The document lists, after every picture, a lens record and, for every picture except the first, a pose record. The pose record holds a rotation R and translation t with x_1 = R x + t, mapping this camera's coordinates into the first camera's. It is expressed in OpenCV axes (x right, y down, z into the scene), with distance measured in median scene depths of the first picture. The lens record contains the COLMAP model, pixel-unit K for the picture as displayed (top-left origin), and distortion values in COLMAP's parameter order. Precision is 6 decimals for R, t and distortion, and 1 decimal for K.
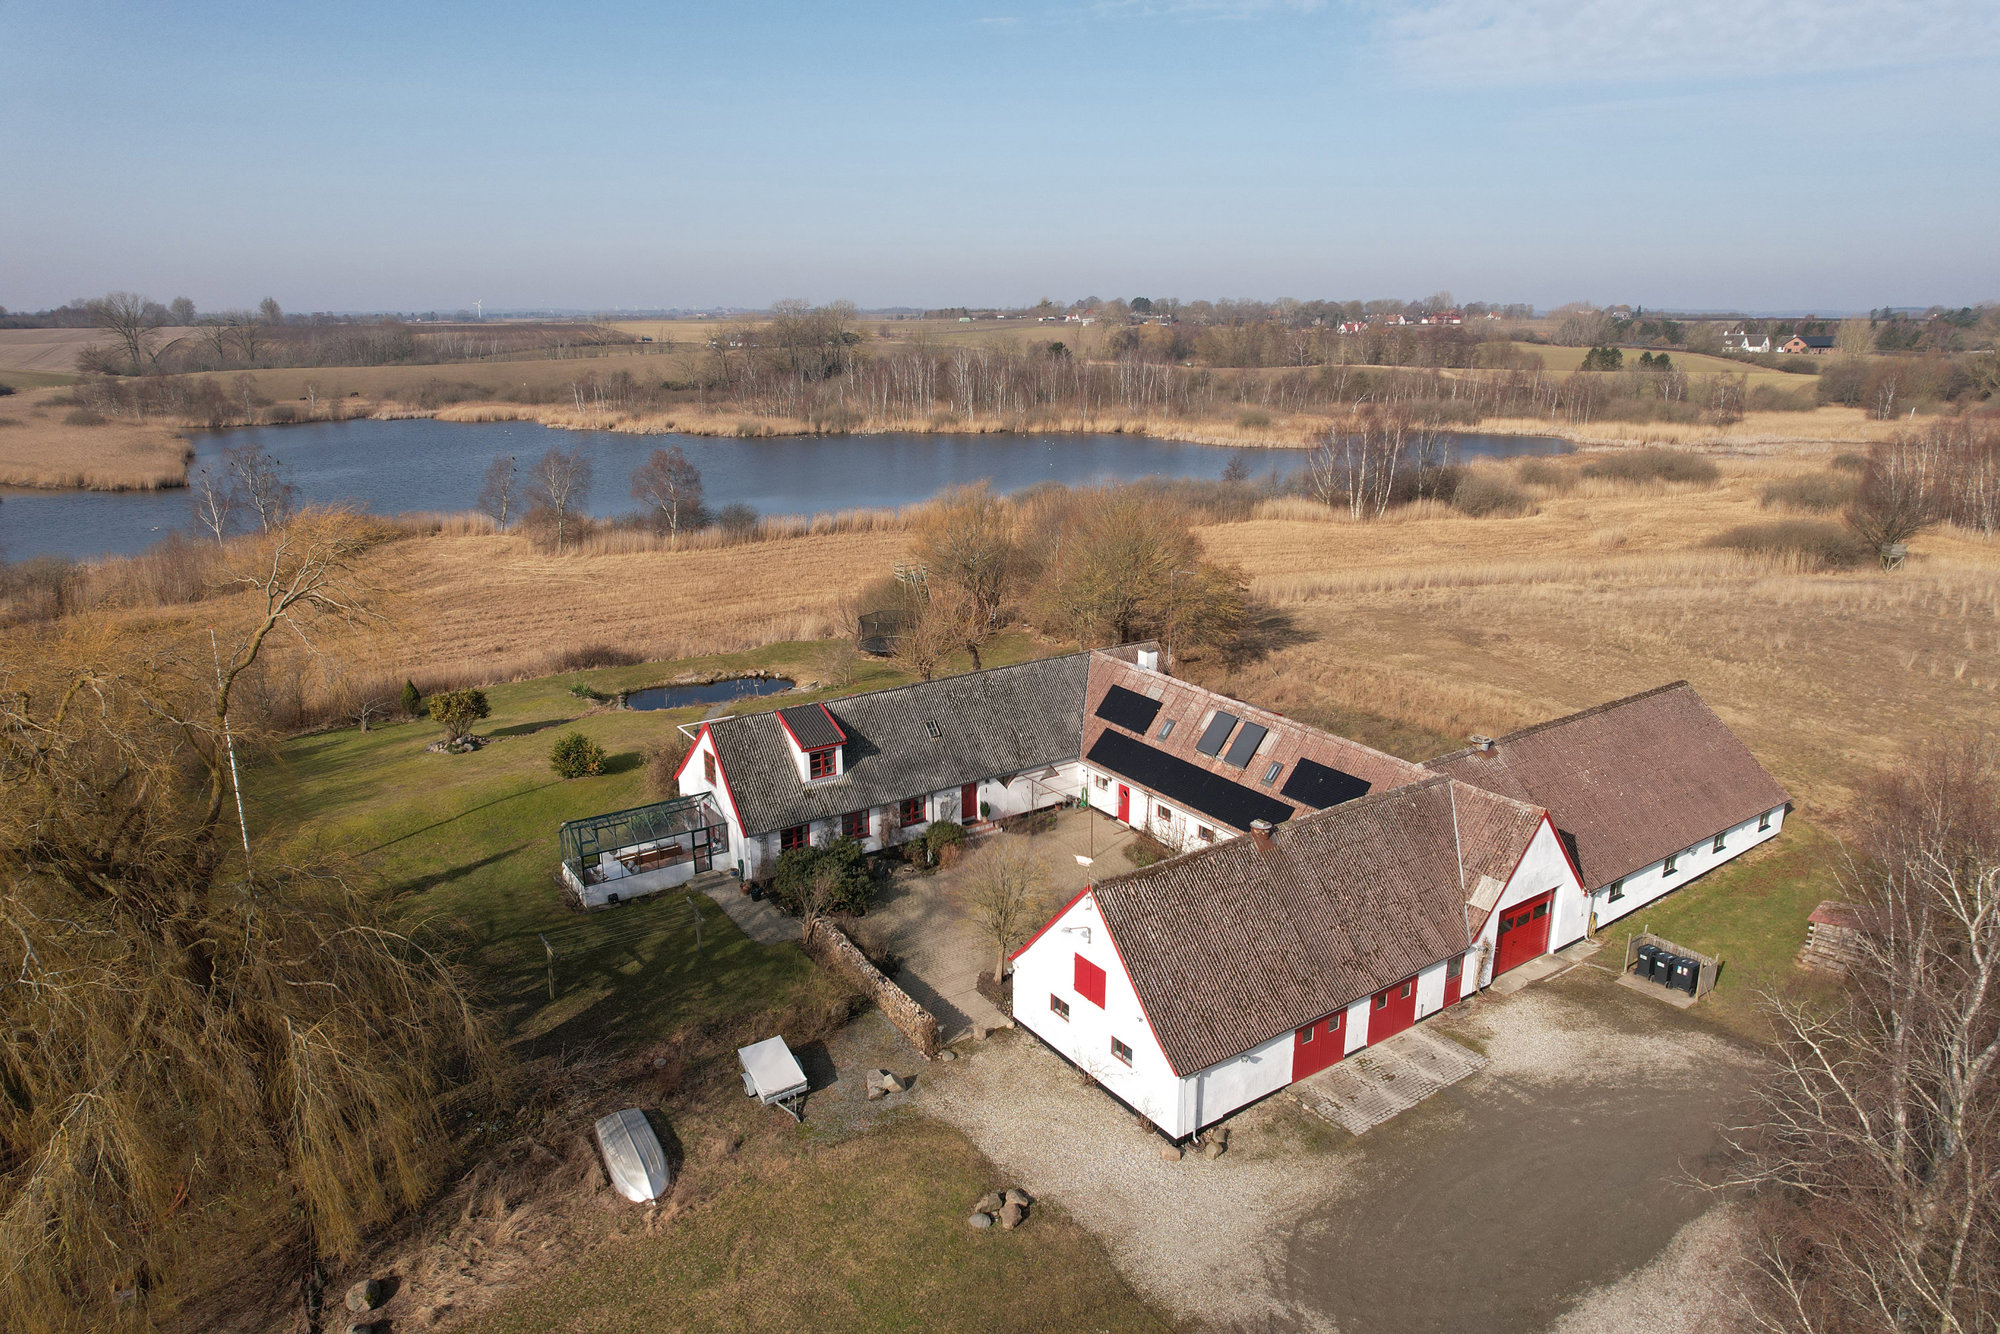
lens RADIAL K [[1279.6, 0, 1005.0], [0, 1279.6, 670.2], [0, 0, 1]] dist [-0.069343, 0.062209]
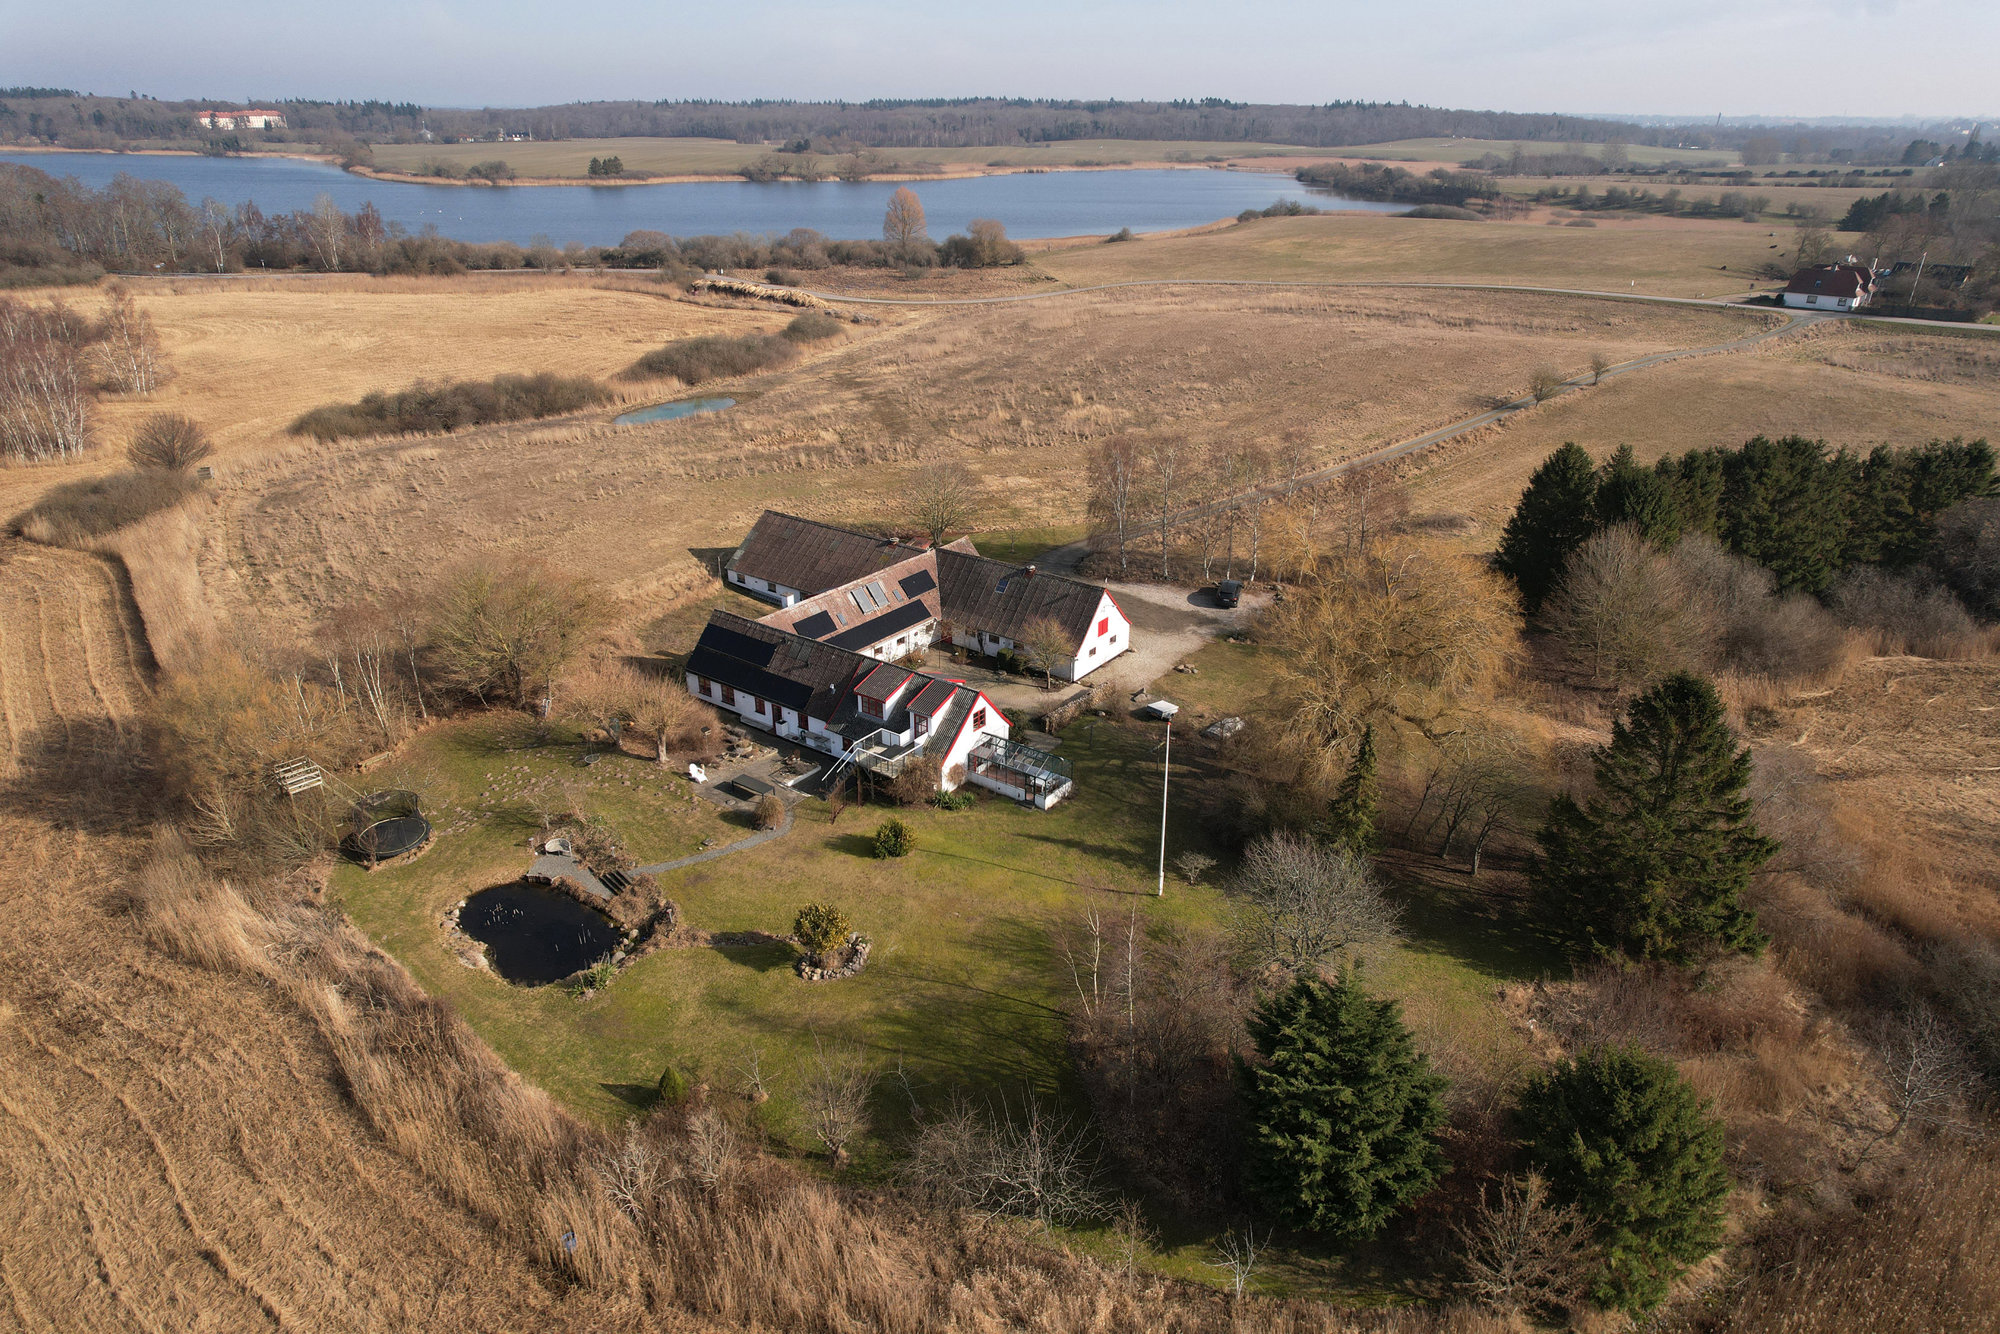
lens RADIAL K [[1277.1, 0, 1000.0], [0, 1277.1, 667.0], [0, 0, 1]] dist [-0.047622, 0.046808]
pose [[-0.335978, -0.381060, 0.861343, -1.394007], [0.250756, 0.845309, 0.471777, -0.630435], [-0.907877, 0.374494, -0.188452, 1.123020]]
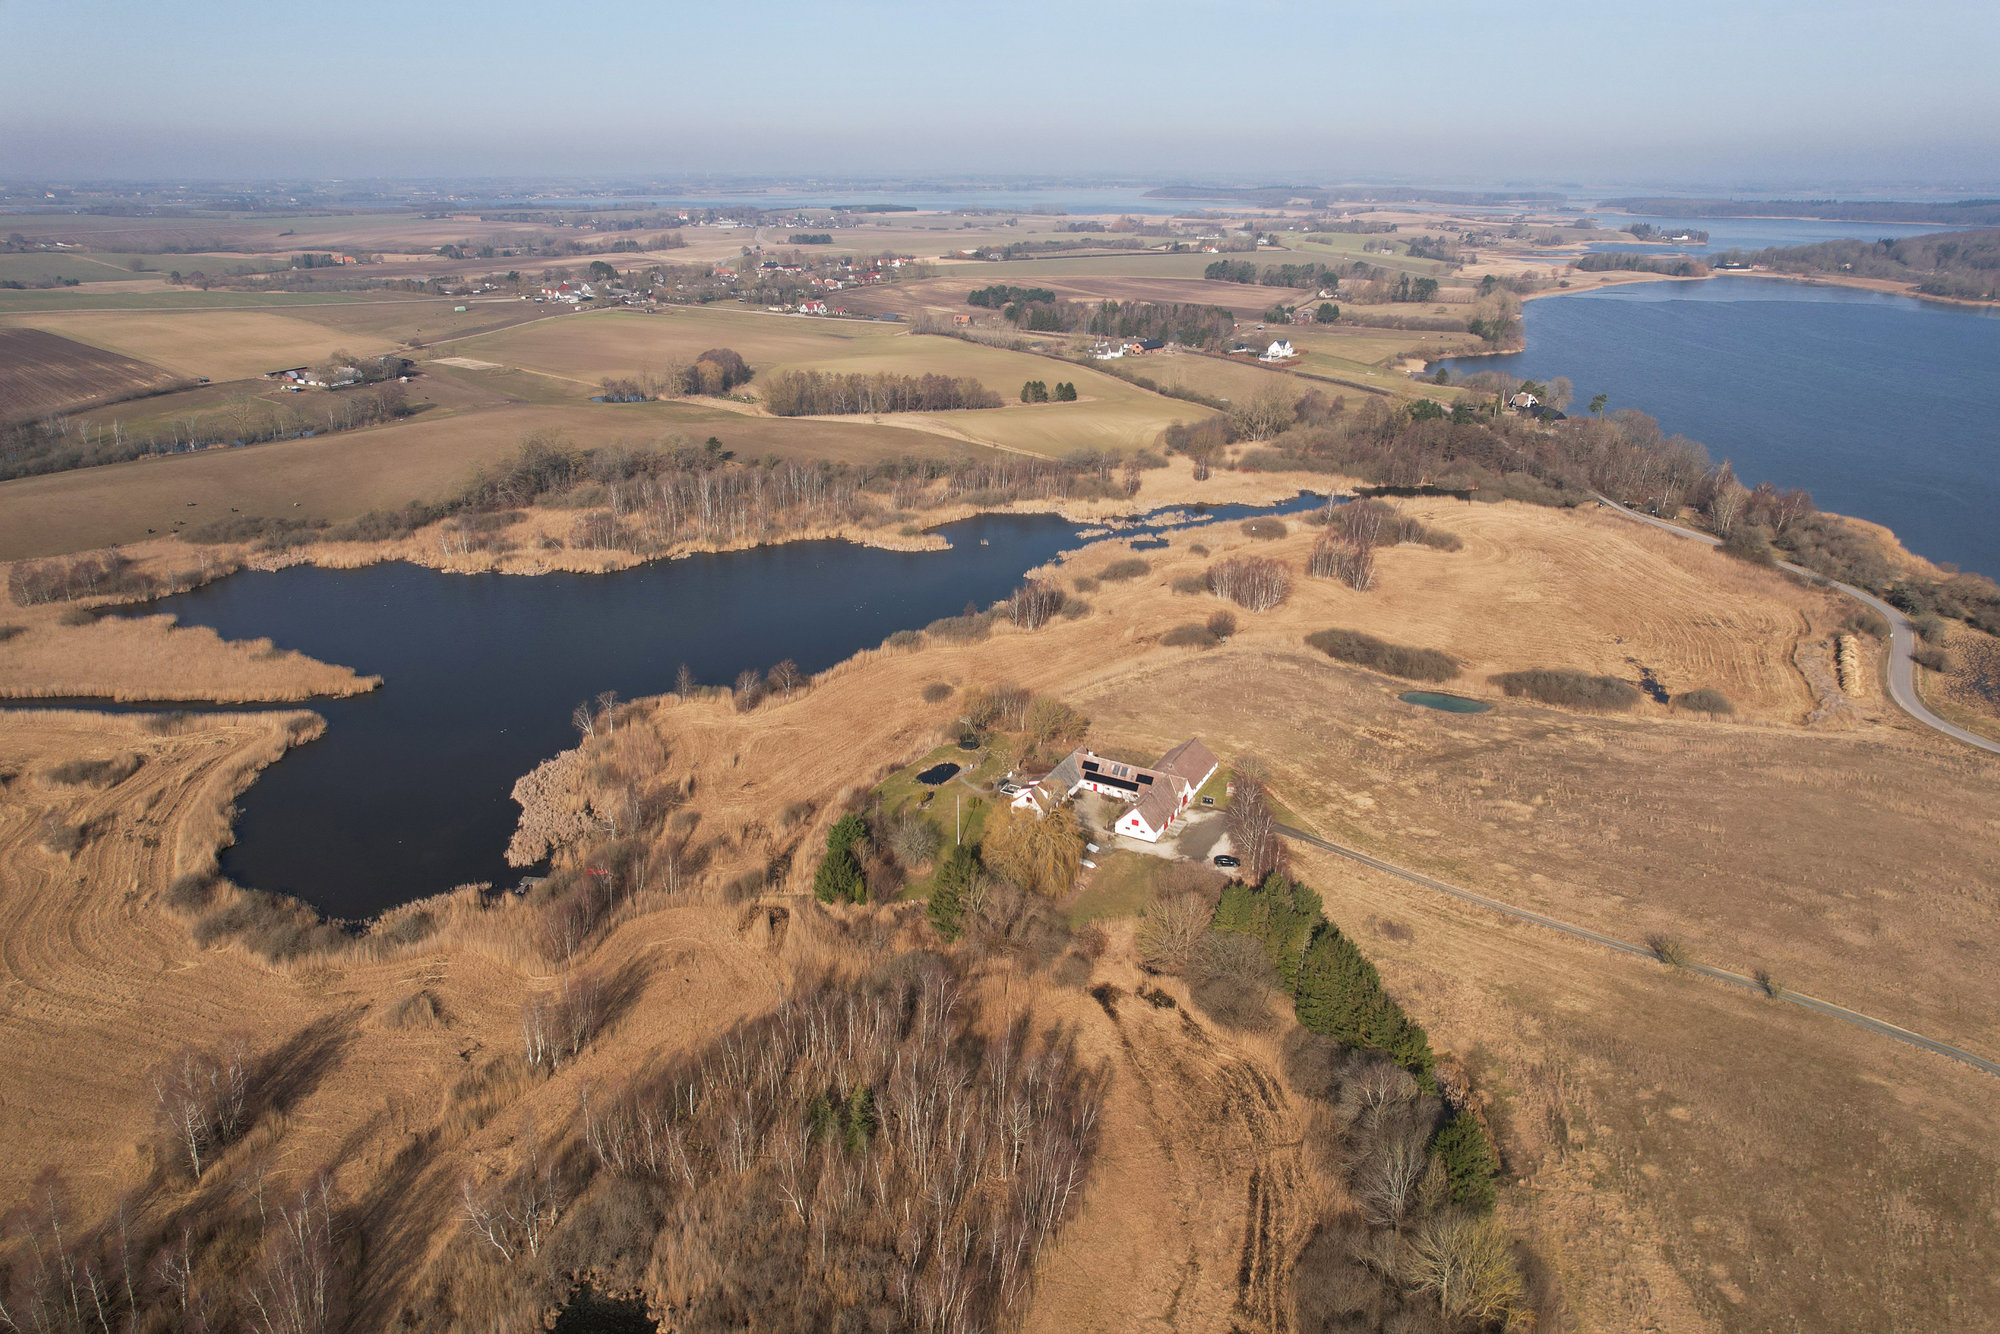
lens RADIAL K [[1279.6, 0, 1005.0], [0, 1279.6, 670.2], [0, 0, 1]] dist [-0.069343, 0.062209]
pose [[0.888703, -0.166491, 0.427185, -2.027331], [0.120667, 0.983824, 0.132404, -0.929847], [-0.442319, -0.066121, 0.894417, -2.842633]]
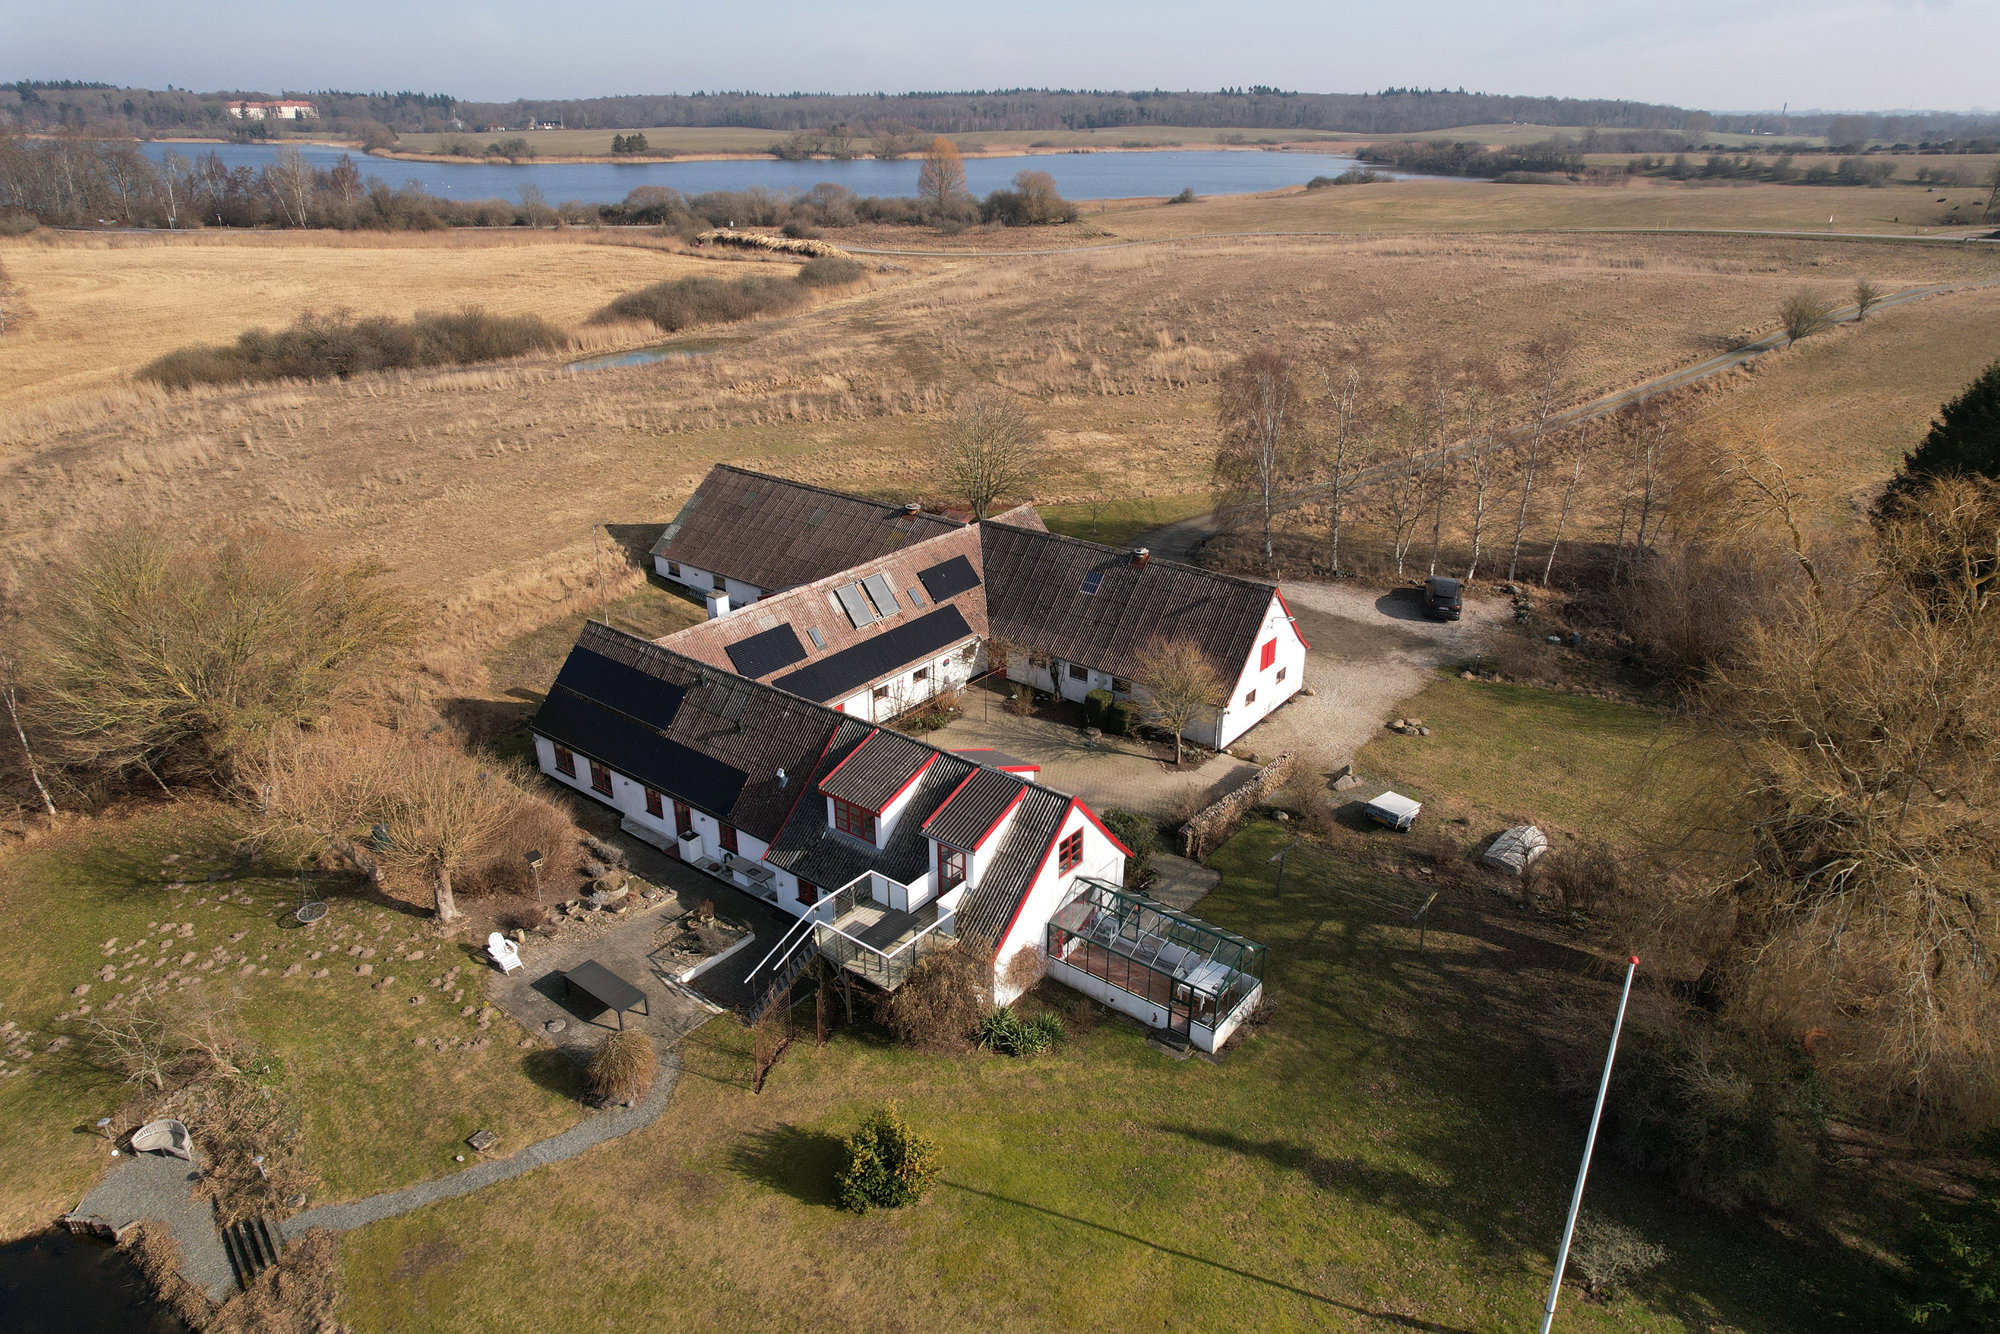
lens RADIAL K [[1277.1, 0, 1000.0], [0, 1277.1, 667.0], [0, 0, 1]] dist [-0.047622, 0.046808]
pose [[-0.308559, -0.382524, 0.870900, -0.752390], [0.257190, 0.847922, 0.463553, -0.340186], [-0.915776, 0.367020, -0.163253, 1.011972]]
